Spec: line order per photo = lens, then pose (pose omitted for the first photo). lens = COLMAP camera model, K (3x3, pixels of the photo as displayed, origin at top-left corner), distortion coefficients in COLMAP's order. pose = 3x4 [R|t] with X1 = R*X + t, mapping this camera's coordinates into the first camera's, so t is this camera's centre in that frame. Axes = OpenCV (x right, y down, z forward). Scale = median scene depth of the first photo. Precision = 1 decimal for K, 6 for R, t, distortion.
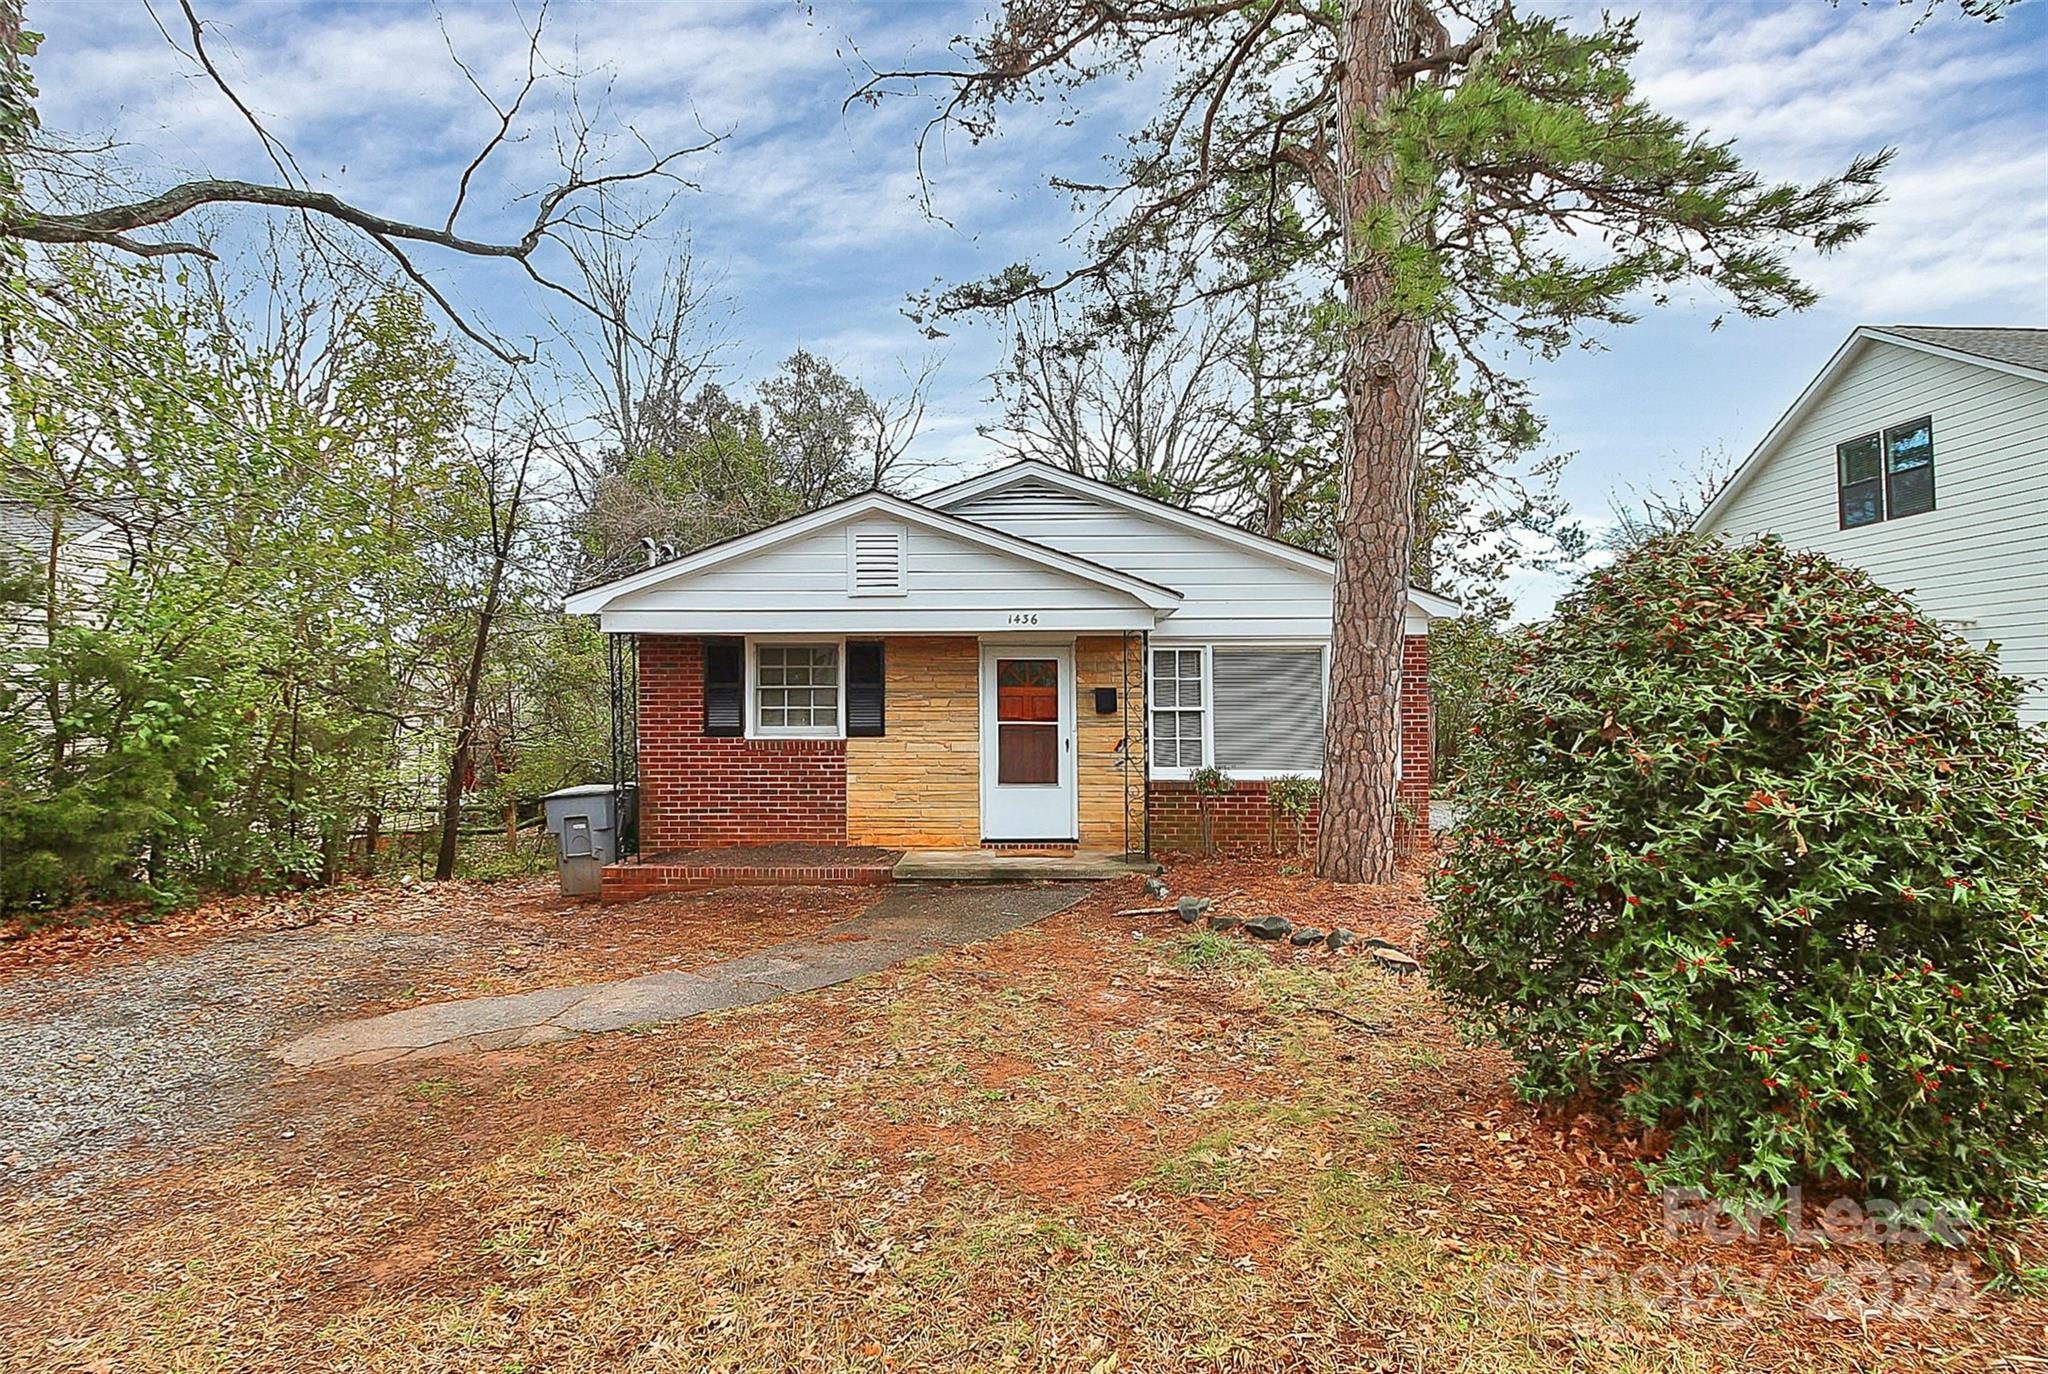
lens RADIAL K [[938.0, 0, 1022.3], [0, 938.0, 652.6], [0, 0, 1]] dist [-0.002232, -0.000036]
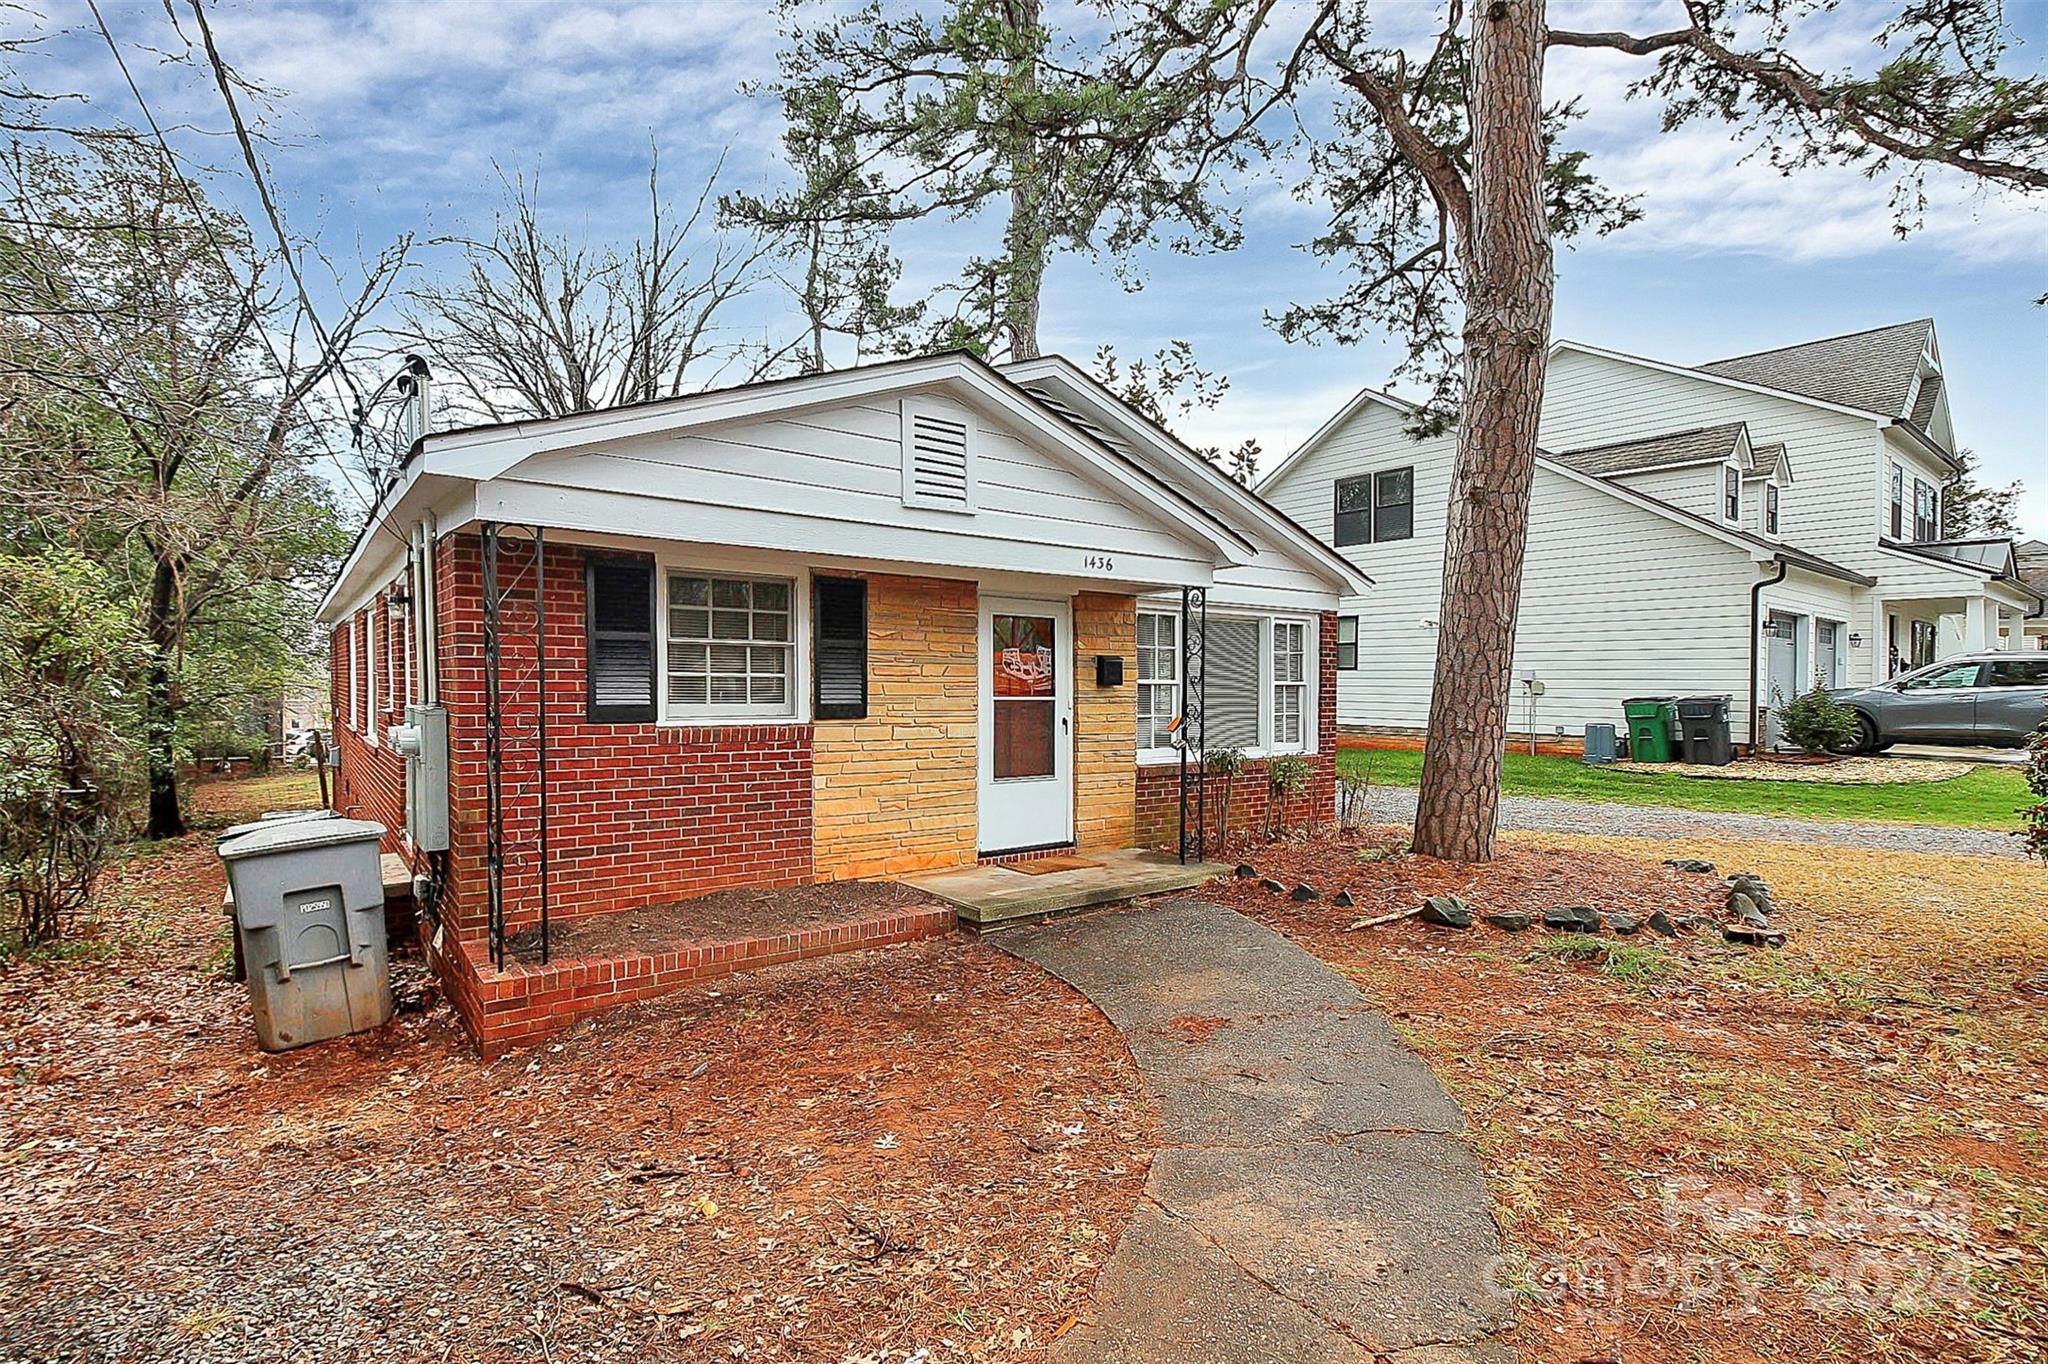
lens RADIAL K [[966.1, 0, 1020.6], [0, 966.1, 668.6], [0, 0, 1]] dist [0.003996, -0.011696]
pose [[0.801351, 0.016782, 0.597959, -0.480334], [-0.043096, 0.998629, 0.029727, 0.027251], [-0.596640, -0.049591, 0.800975, 0.370874]]
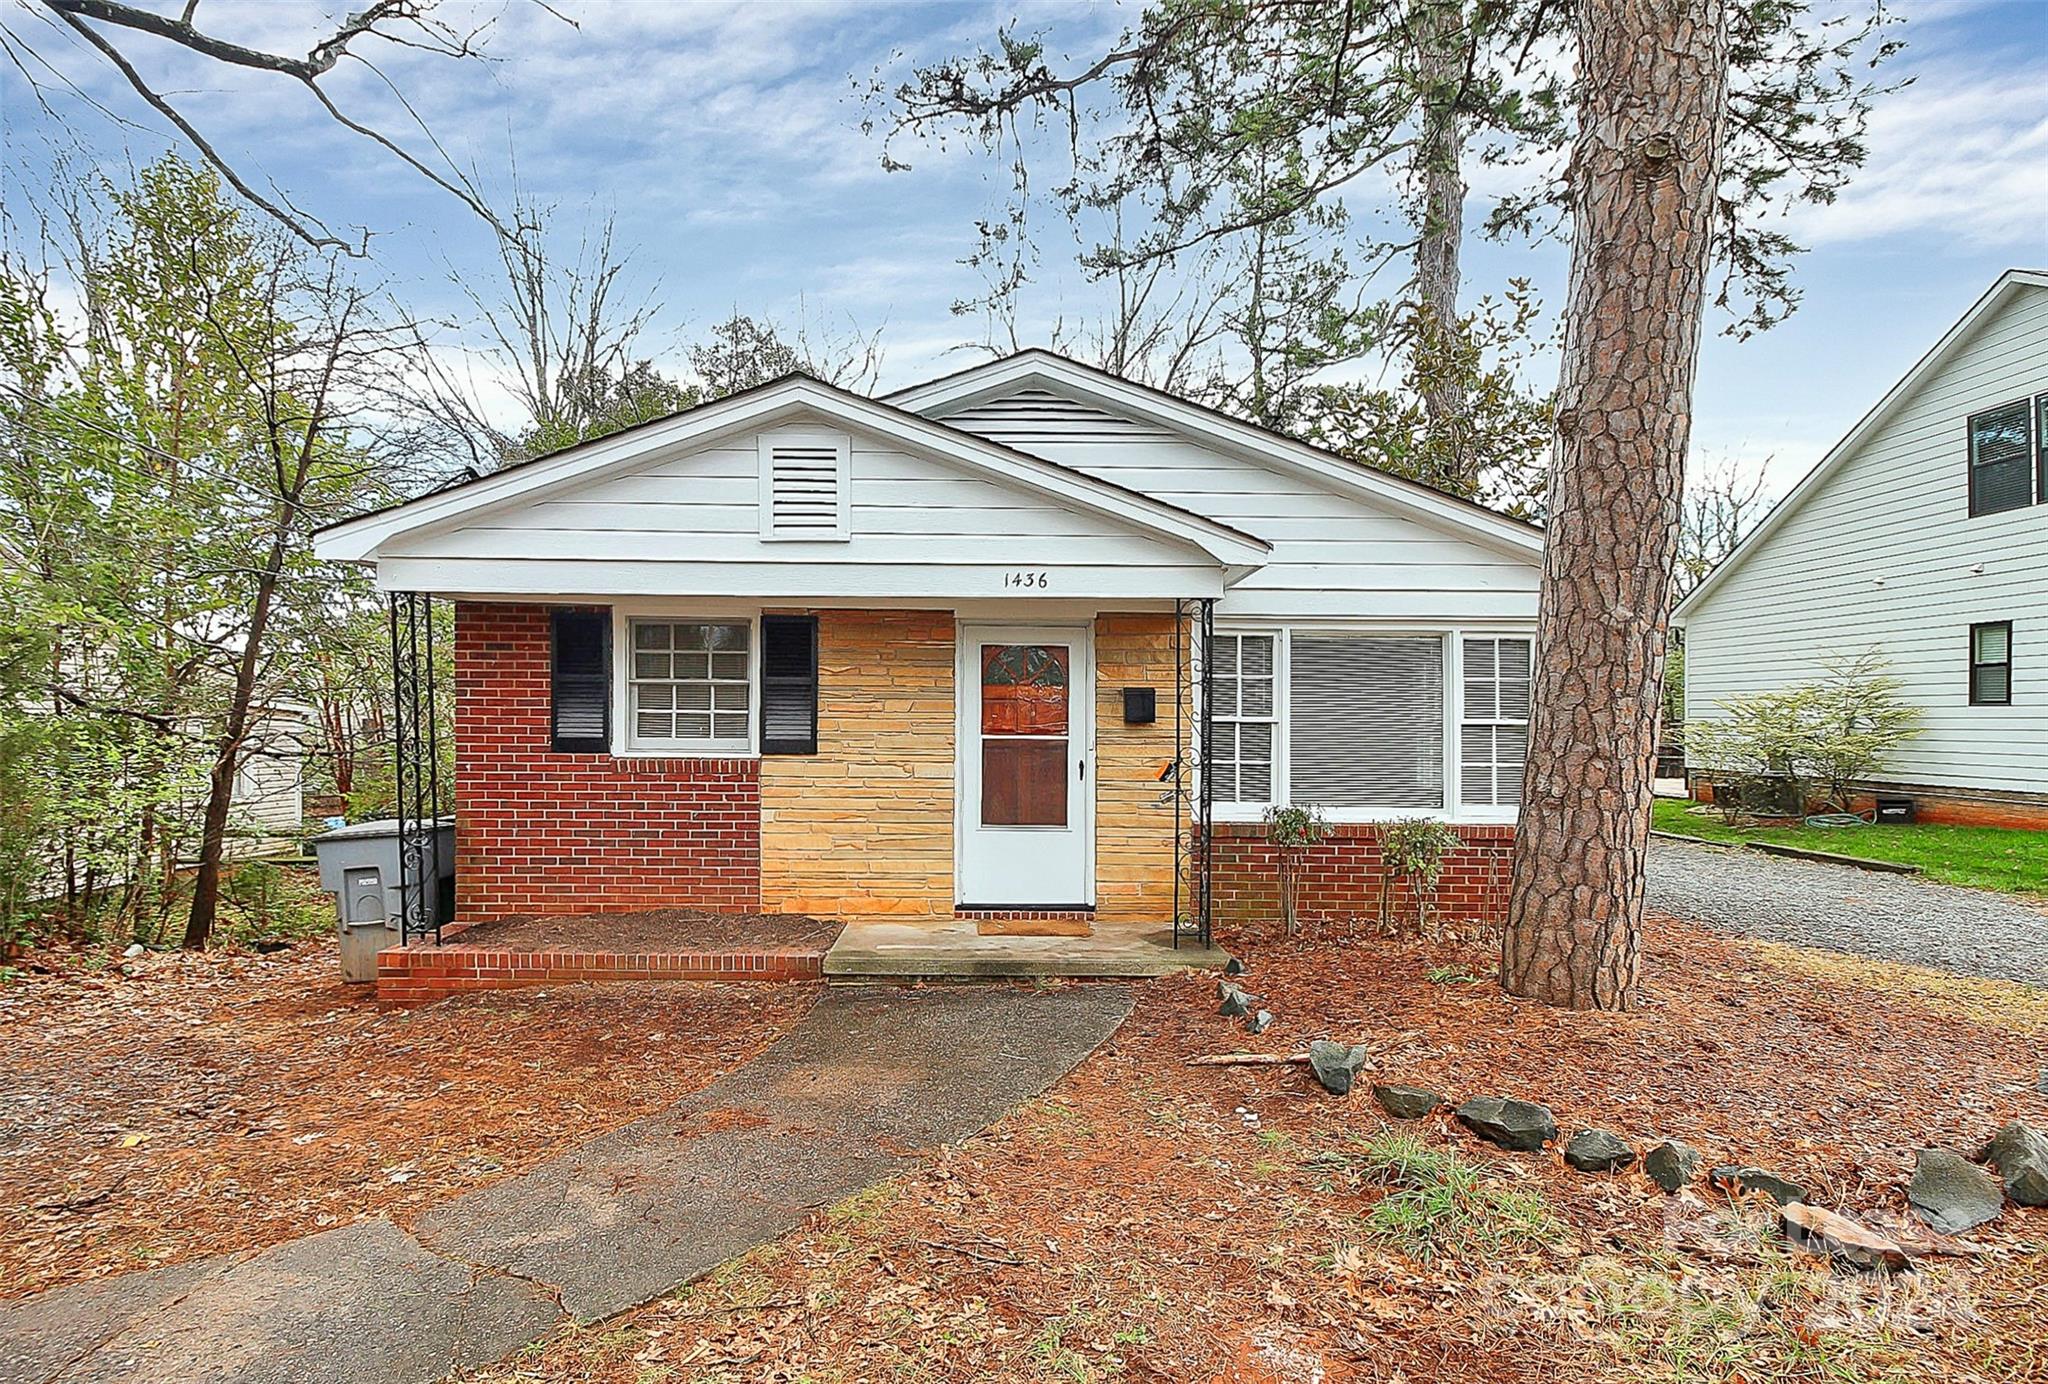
lens RADIAL K [[969.1, 0, 994.4], [0, 969.1, 693.3], [0, 0, 1]] dist [0.001554, -0.014554]
pose [[0.999802, 0.011587, 0.016152, -0.029063], [-0.012067, 0.999479, 0.029937, 0.021830], [-0.015796, -0.030126, 0.999421, 0.293022]]
